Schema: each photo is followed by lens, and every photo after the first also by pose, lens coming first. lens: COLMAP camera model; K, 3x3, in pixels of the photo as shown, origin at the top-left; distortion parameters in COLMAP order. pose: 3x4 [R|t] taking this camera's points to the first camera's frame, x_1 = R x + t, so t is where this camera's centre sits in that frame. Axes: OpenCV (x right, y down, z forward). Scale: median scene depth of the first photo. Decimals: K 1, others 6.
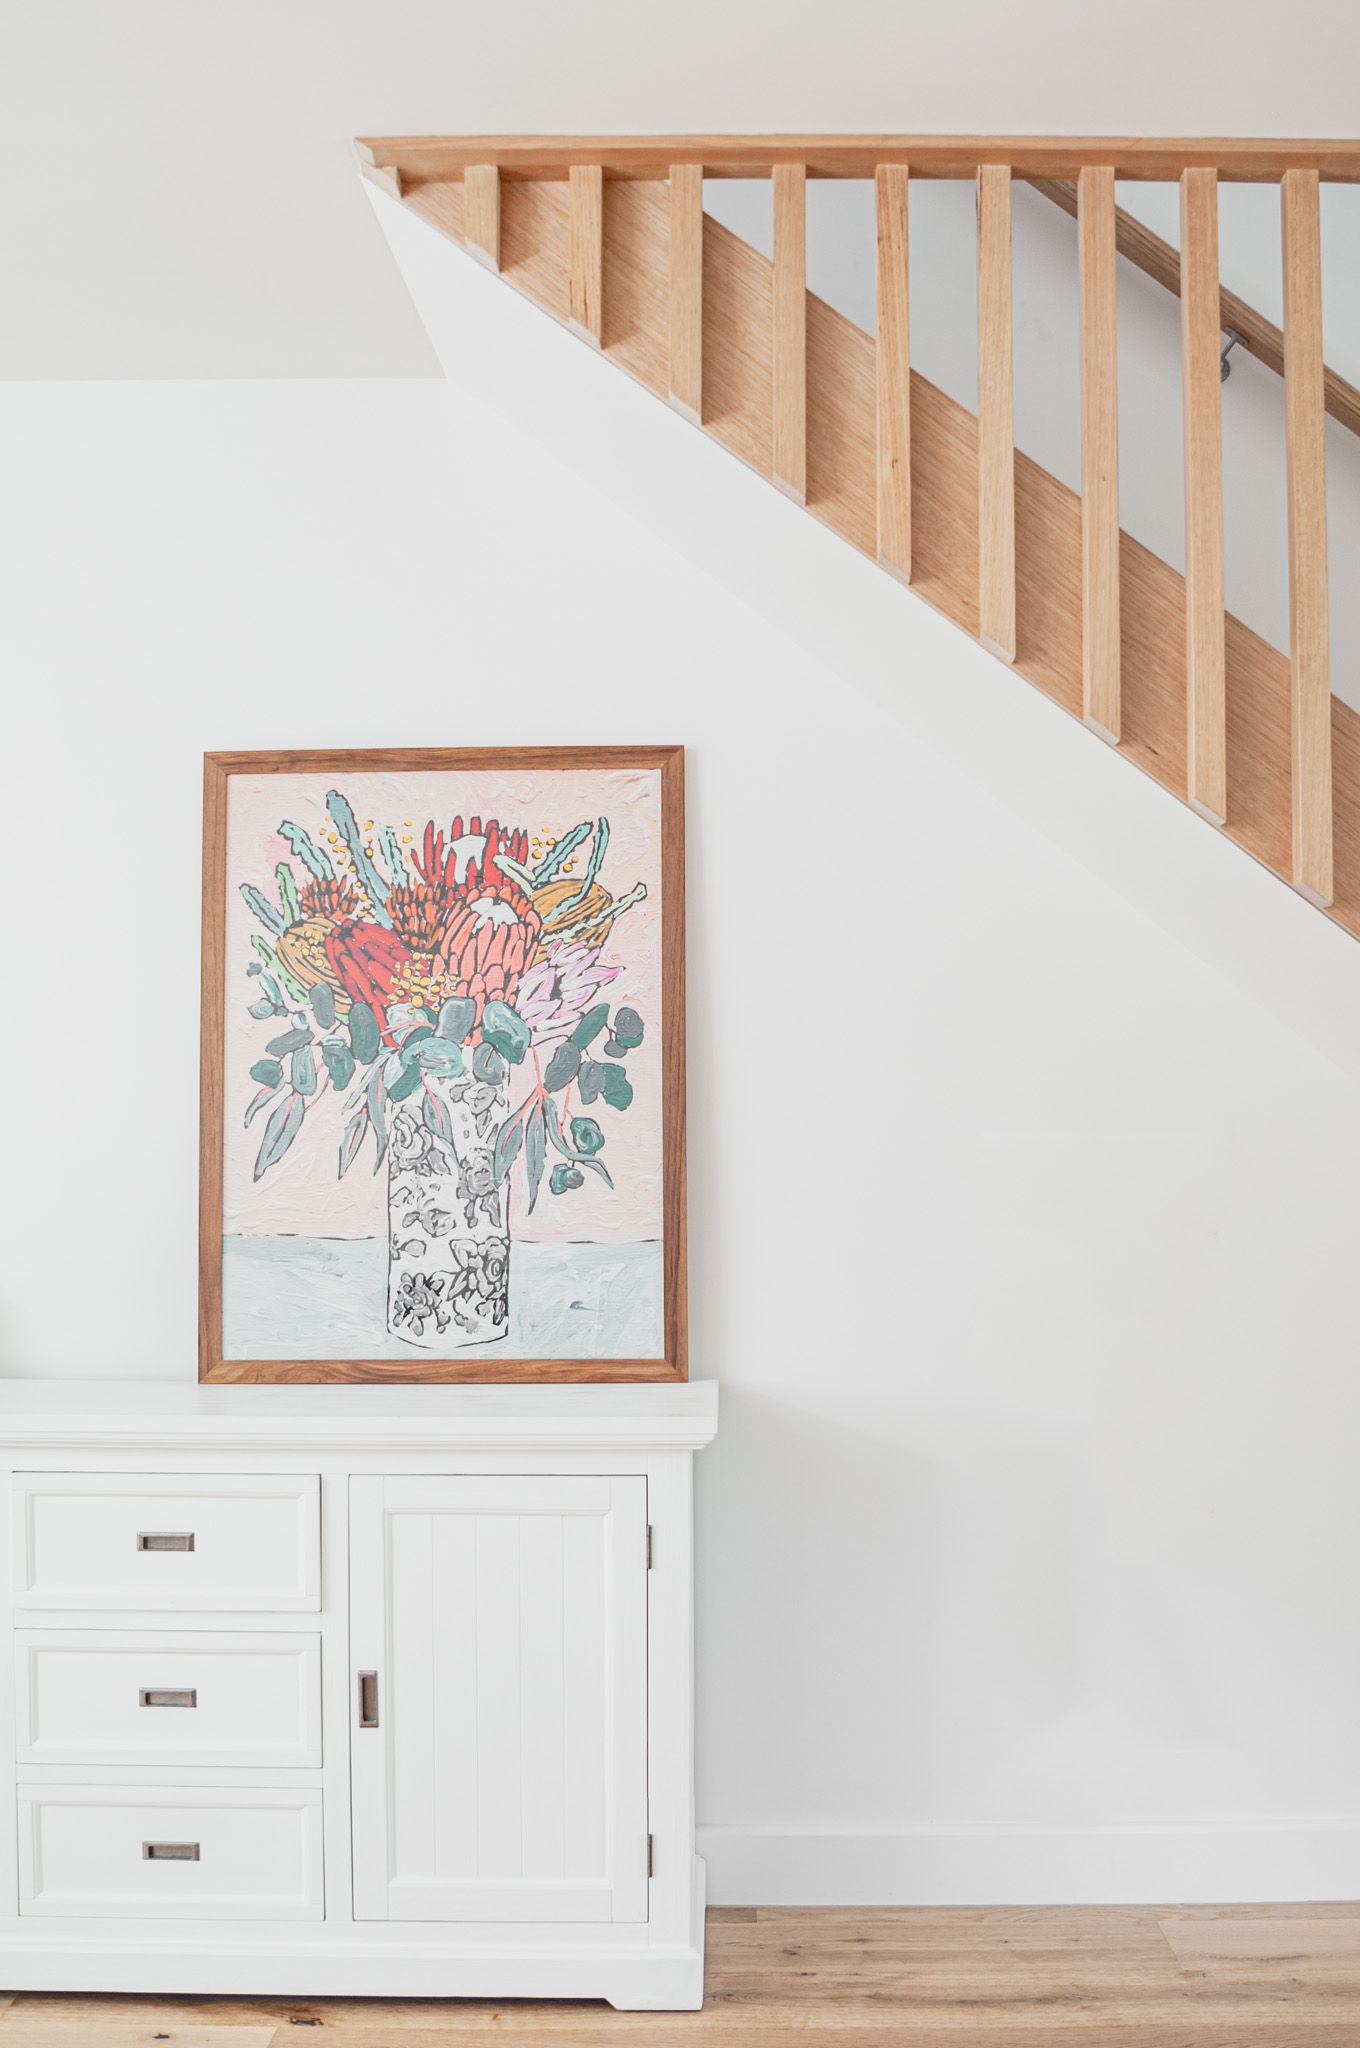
lens RADIAL K [[2254.2, 0, 677.5], [0, 2254.2, 1031.1], [0, 0, 1]] dist [-0.081805, 0.000000]
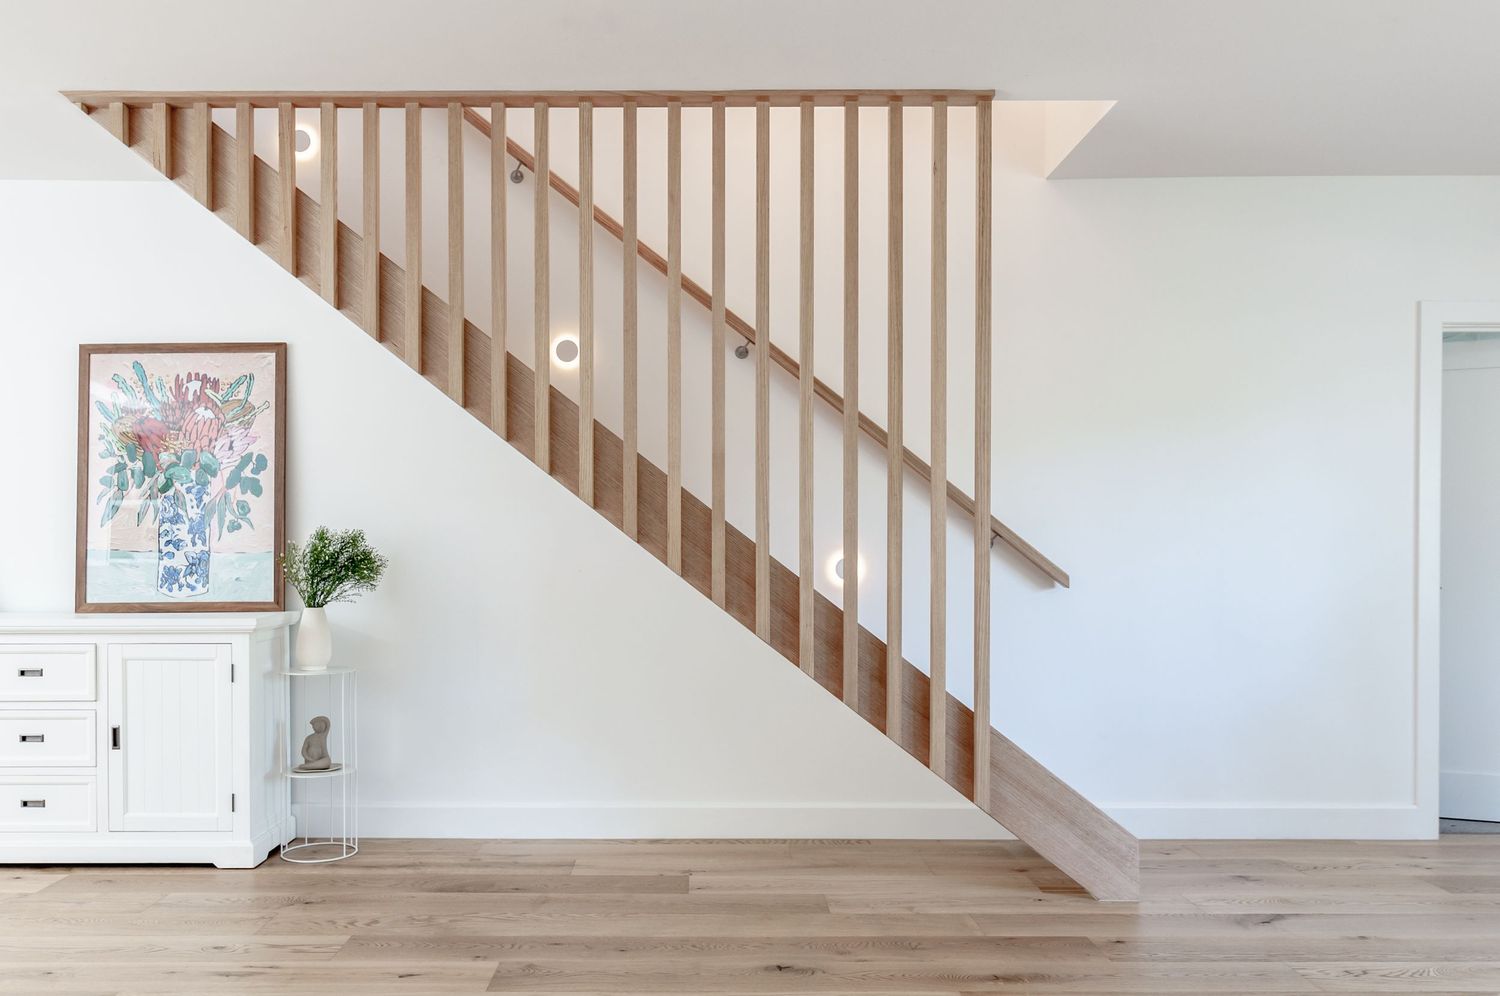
lens RADIAL K [[1209.5, 0, 712.6], [0, 1209.5, 518.2], [0, 0, 1]] dist [0.002718, 0.000271]
pose [[0.999975, 0.000820, 0.007011, 0.445248], [-0.000881, 0.999962, 0.008687, 0.045991], [-0.007003, -0.008693, 0.999938, -0.274602]]
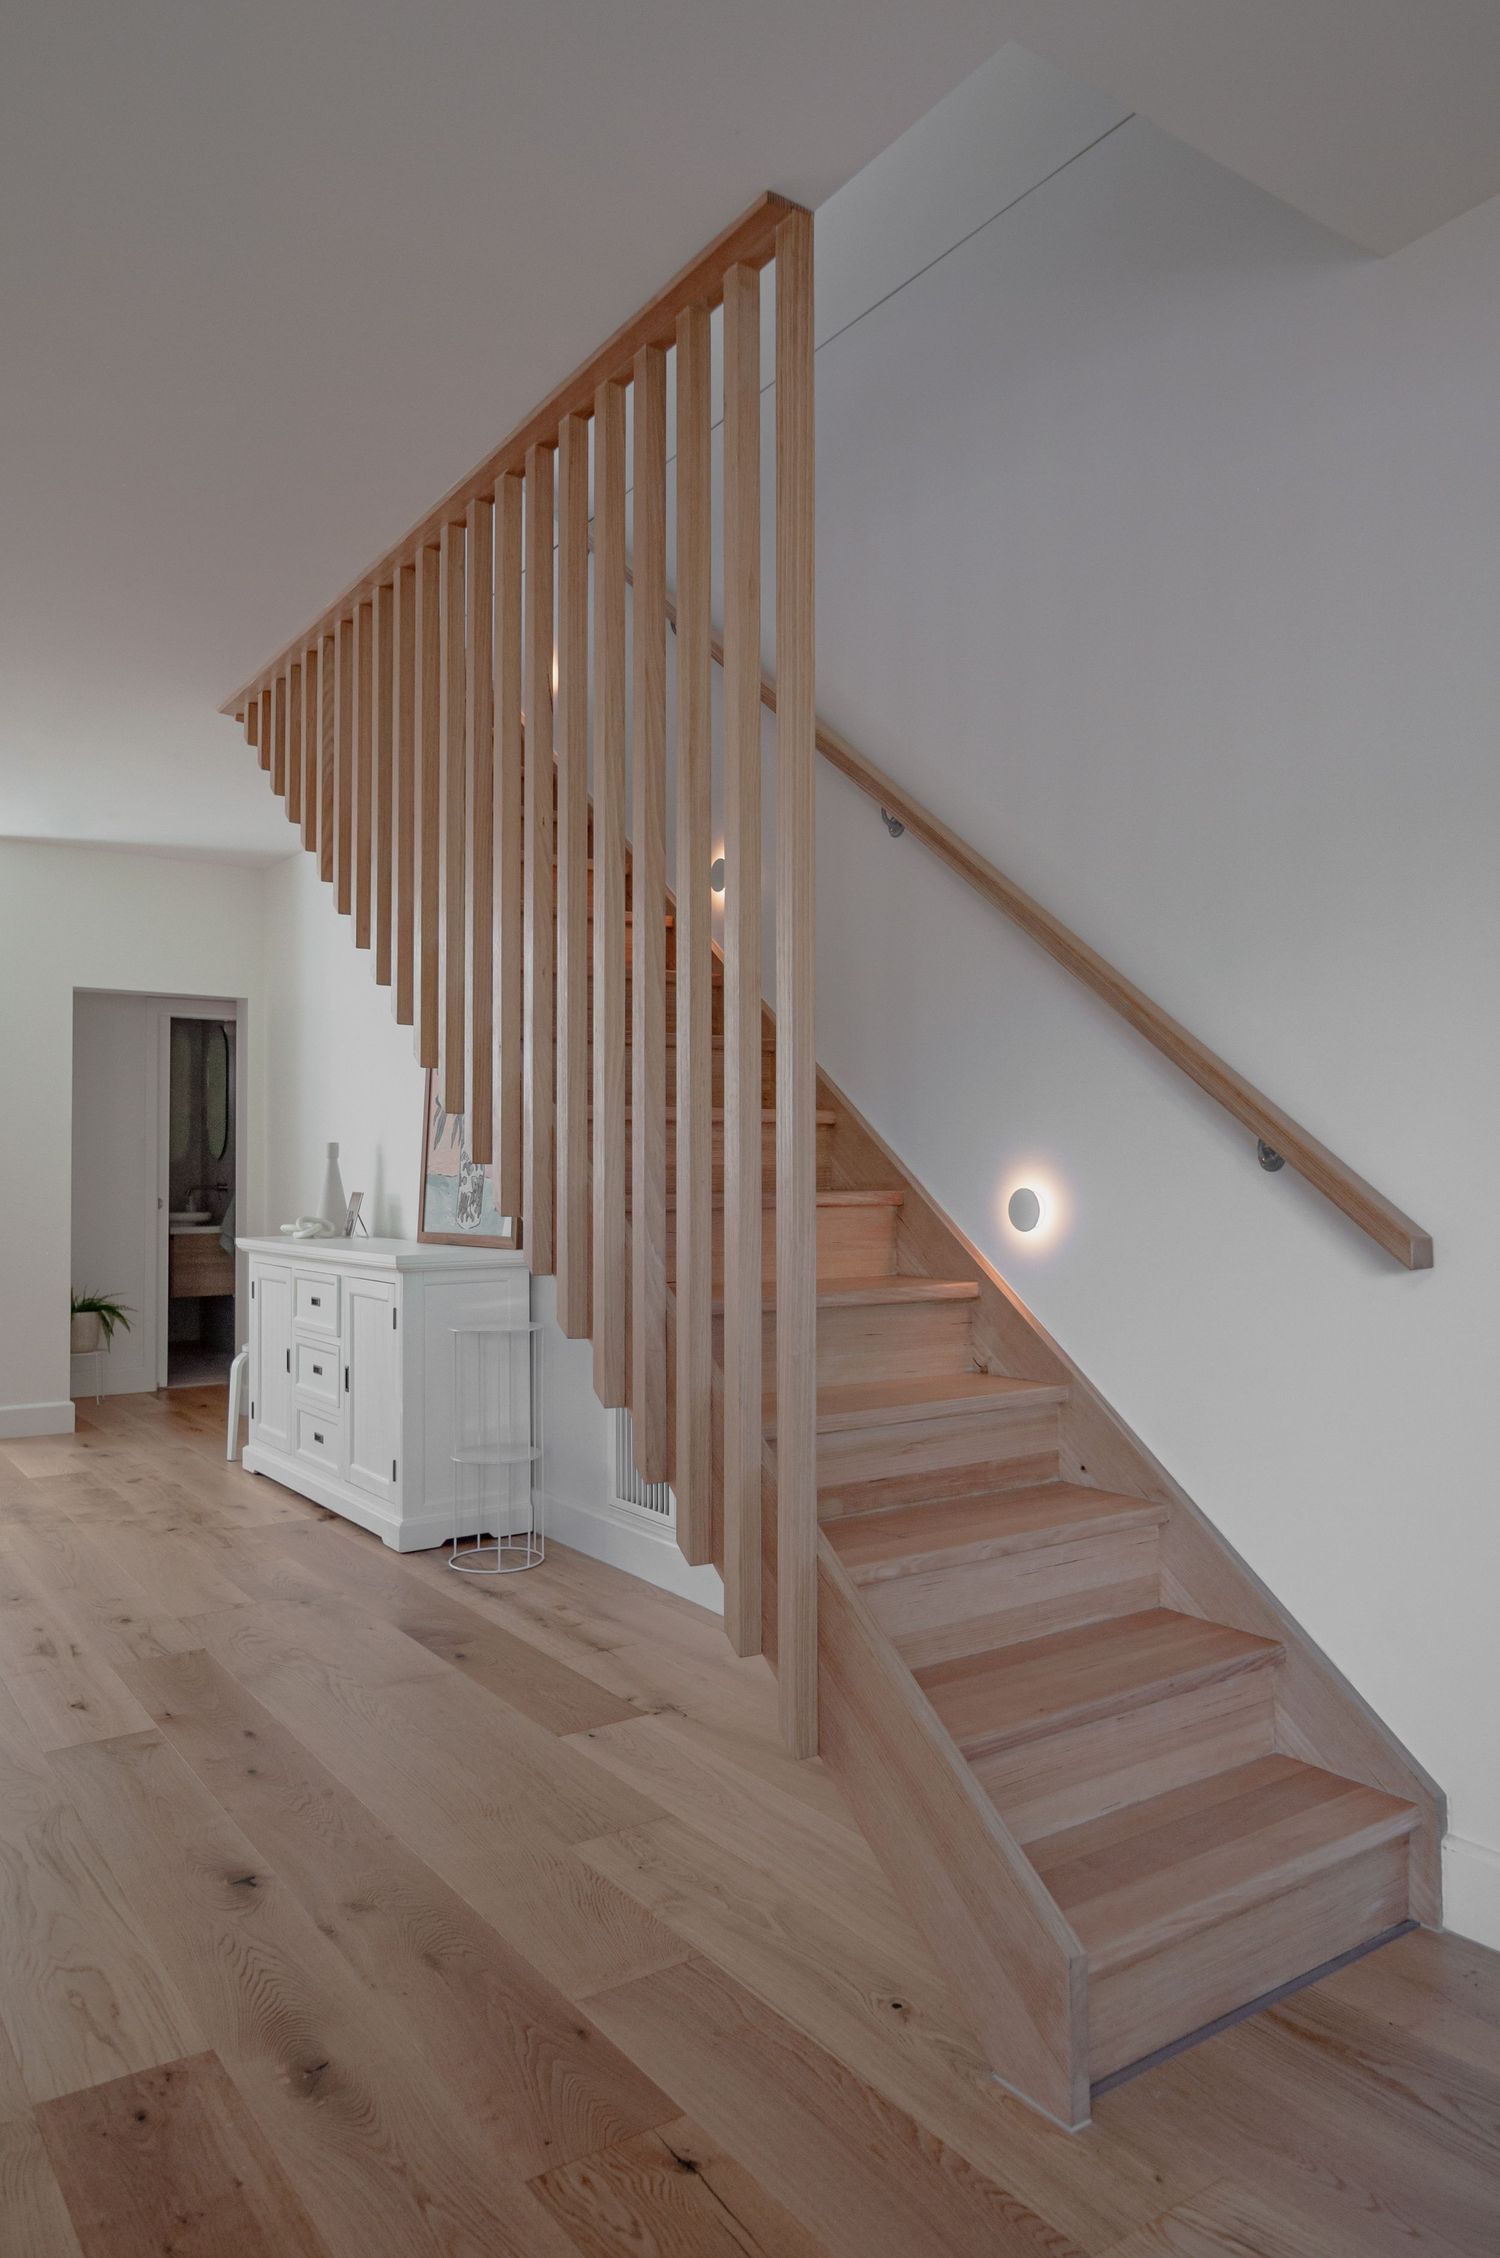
lens RADIAL K [[1502.8, 0, 768.6], [0, 1502.8, 1133.4], [0, 0, 1]] dist [-0.026414, -0.001910]
pose [[0.577478, -0.021733, -0.816117, 1.179691], [0.029832, 0.999540, -0.005509, 0.070236], [0.815861, -0.021165, 0.577860, 0.442797]]
